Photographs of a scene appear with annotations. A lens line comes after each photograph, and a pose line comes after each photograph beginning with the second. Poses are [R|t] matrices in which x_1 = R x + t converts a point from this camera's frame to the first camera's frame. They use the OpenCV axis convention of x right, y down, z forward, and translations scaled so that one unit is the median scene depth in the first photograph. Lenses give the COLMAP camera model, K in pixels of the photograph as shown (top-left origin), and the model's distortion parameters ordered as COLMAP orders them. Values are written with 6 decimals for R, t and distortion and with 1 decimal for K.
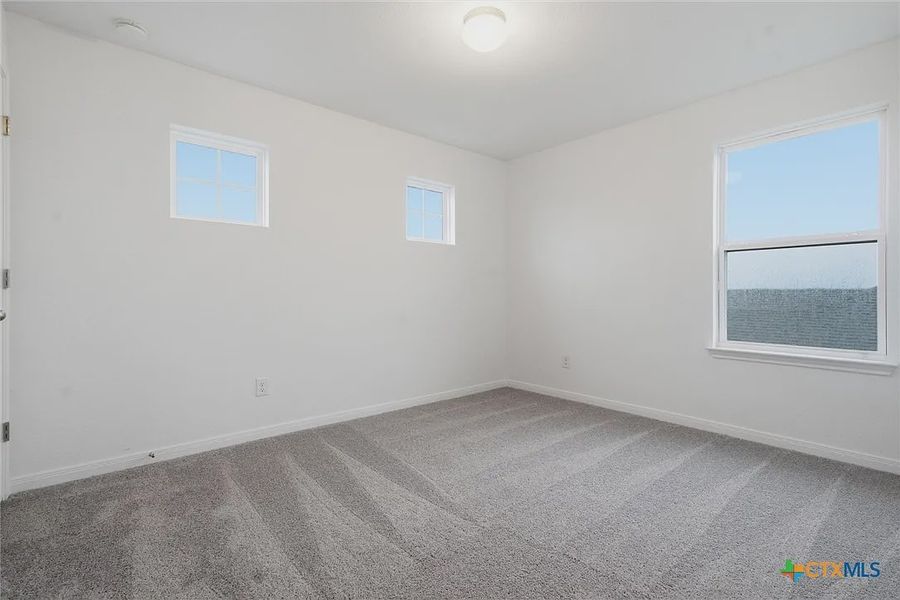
lens RADIAL K [[417.9, 0, 450.3], [0, 417.9, 294.2], [0, 0, 1]] dist [0.000530, 0.027106]
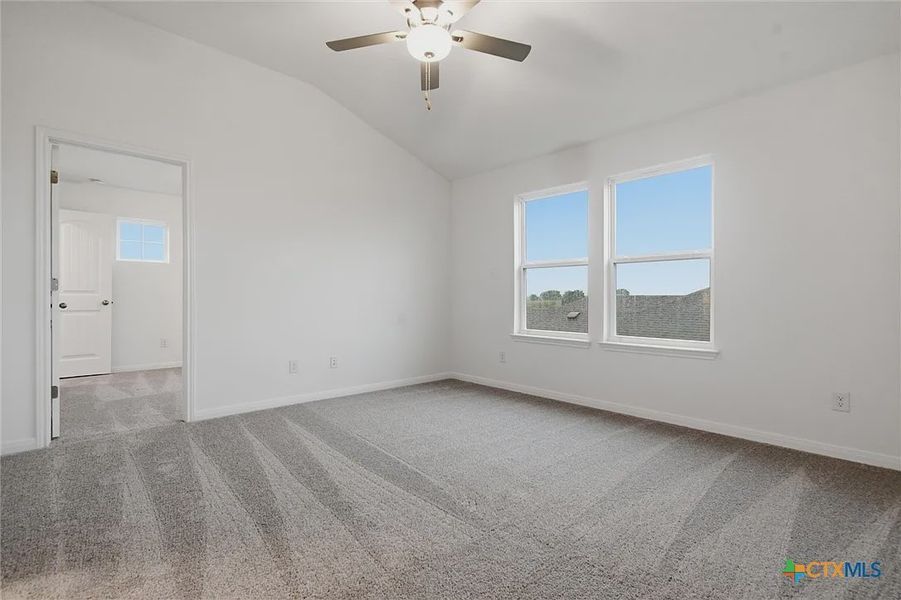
lens RADIAL K [[410.3, 0, 459.3], [0, 410.3, 301.9], [0, 0, 1]] dist [-0.044100, 0.024732]
pose [[0.999579, 0.000312, 0.029008, 0.181884], [-0.000531, 0.999971, 0.007555, 0.001615], [-0.029005, -0.007567, 0.999551, -0.196431]]
